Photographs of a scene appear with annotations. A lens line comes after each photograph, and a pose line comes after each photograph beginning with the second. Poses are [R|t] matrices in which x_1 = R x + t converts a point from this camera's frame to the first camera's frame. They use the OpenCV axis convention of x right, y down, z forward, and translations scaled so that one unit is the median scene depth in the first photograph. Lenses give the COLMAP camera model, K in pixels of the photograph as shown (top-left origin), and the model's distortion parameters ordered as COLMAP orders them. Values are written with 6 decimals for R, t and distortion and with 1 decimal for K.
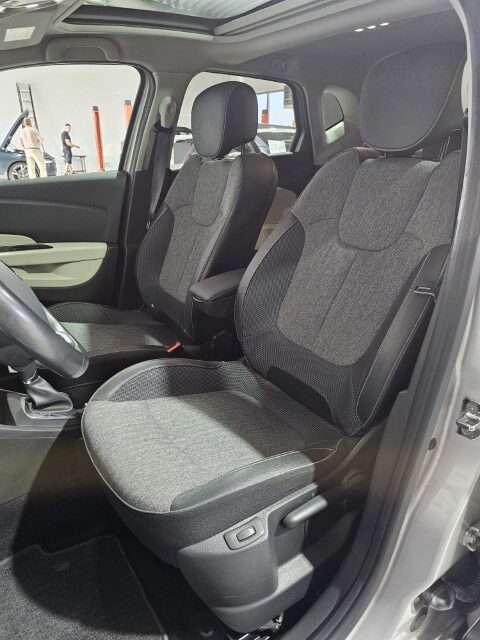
lens RADIAL K [[436.4, 0, 240.0], [0, 436.4, 320.0], [0, 0, 1]] dist [0.056193, -0.043681]
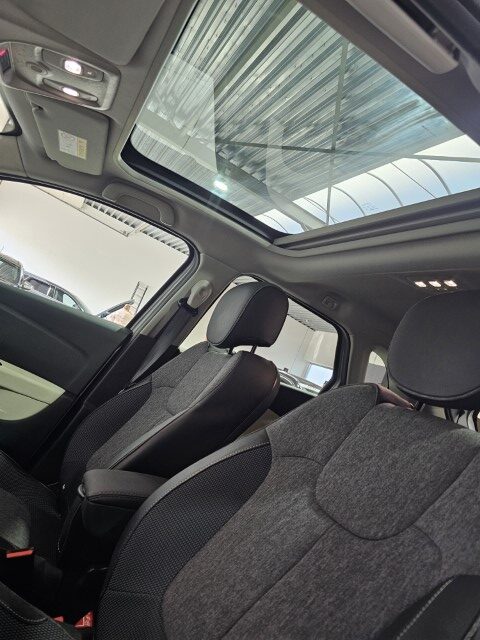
lens RADIAL K [[431.3, 0, 238.2], [0, 431.3, 333.8], [0, 0, 1]] dist [0.028123, -0.005023]
pose [[0.906716, 0.375762, -0.191491, 0.143535], [-0.421278, 0.785680, -0.453026, -0.035080], [-0.019779, 0.491437, 0.870689, 0.311682]]
